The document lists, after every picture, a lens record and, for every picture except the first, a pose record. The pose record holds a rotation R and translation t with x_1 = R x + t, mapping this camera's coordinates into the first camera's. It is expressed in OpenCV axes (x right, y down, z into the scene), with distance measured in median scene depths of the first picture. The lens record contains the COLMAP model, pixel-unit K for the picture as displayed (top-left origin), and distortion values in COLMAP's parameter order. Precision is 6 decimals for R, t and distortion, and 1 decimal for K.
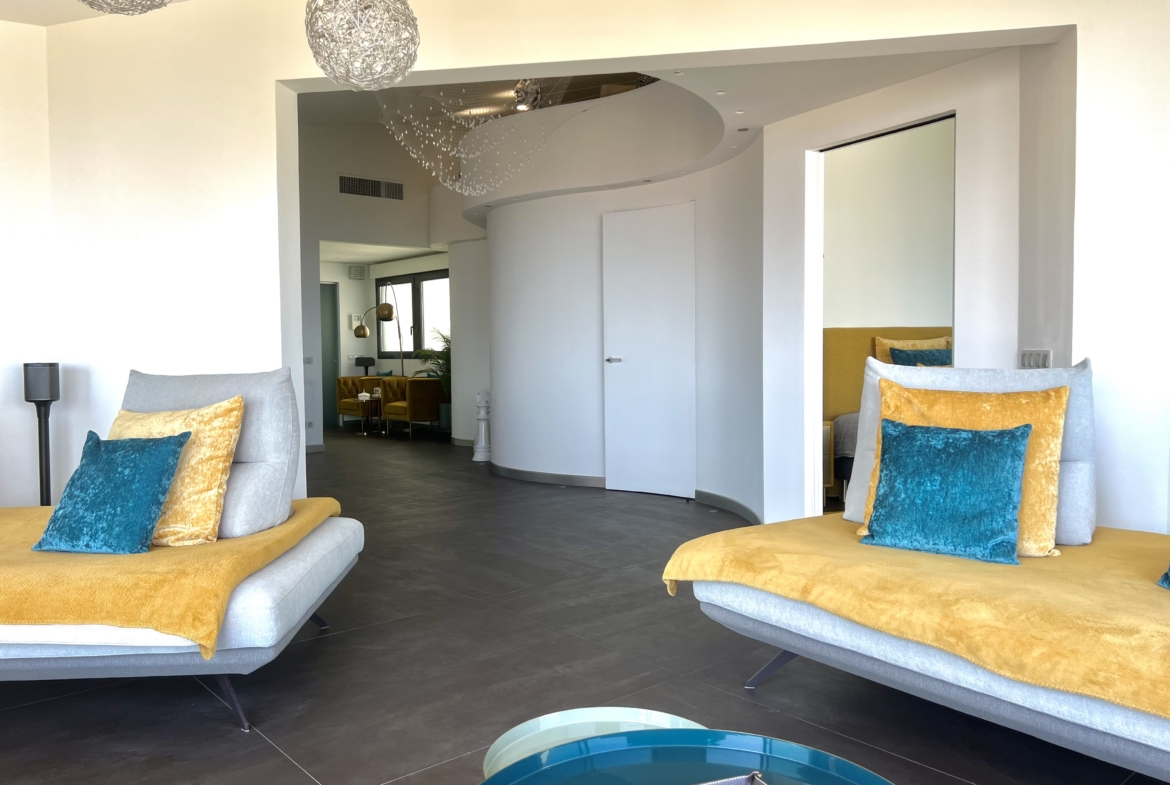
lens RADIAL K [[869.9, 0, 585.0], [0, 869.9, 392.5], [0, 0, 1]] dist [0.033928, -0.001176]
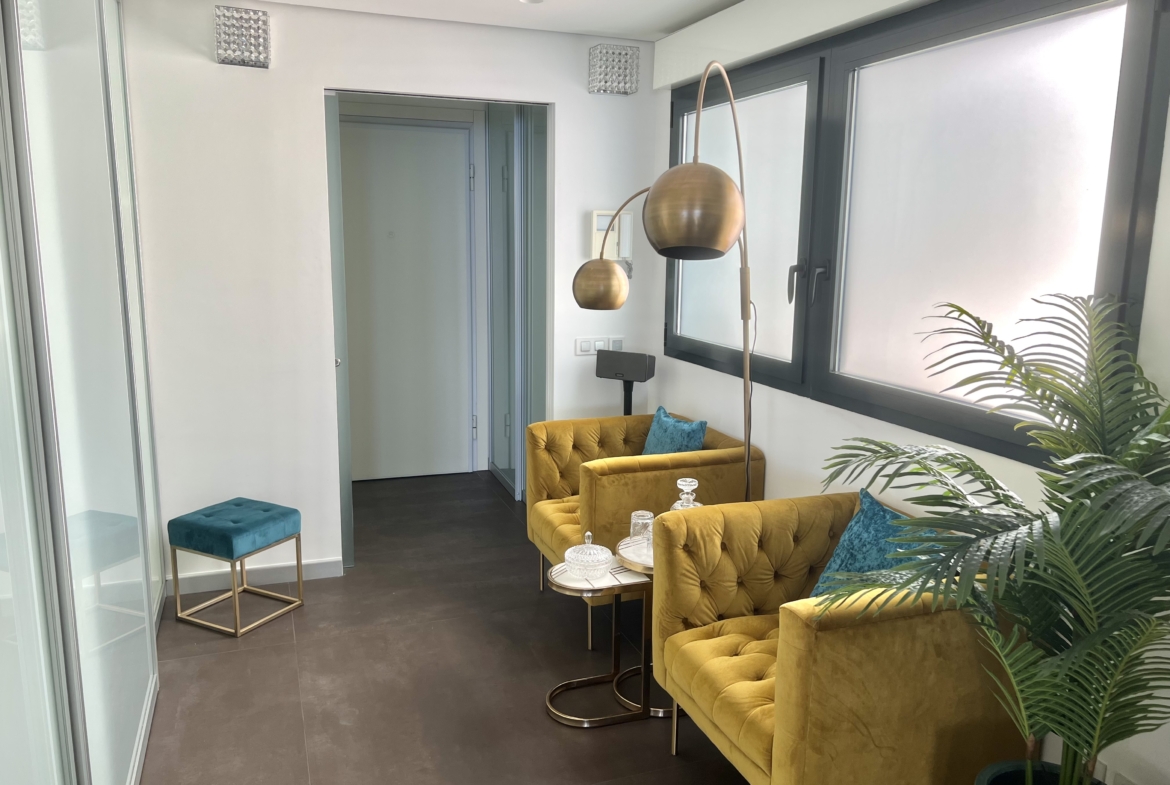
lens RADIAL K [[869.9, 0, 585.0], [0, 869.9, 392.5], [0, 0, 1]] dist [0.033928, -0.001176]
pose [[0.935531, 0.079378, -0.344210, -0.163264], [-0.029379, 0.988534, 0.148116, -0.074229], [0.352021, -0.128455, 0.927136, 0.730816]]
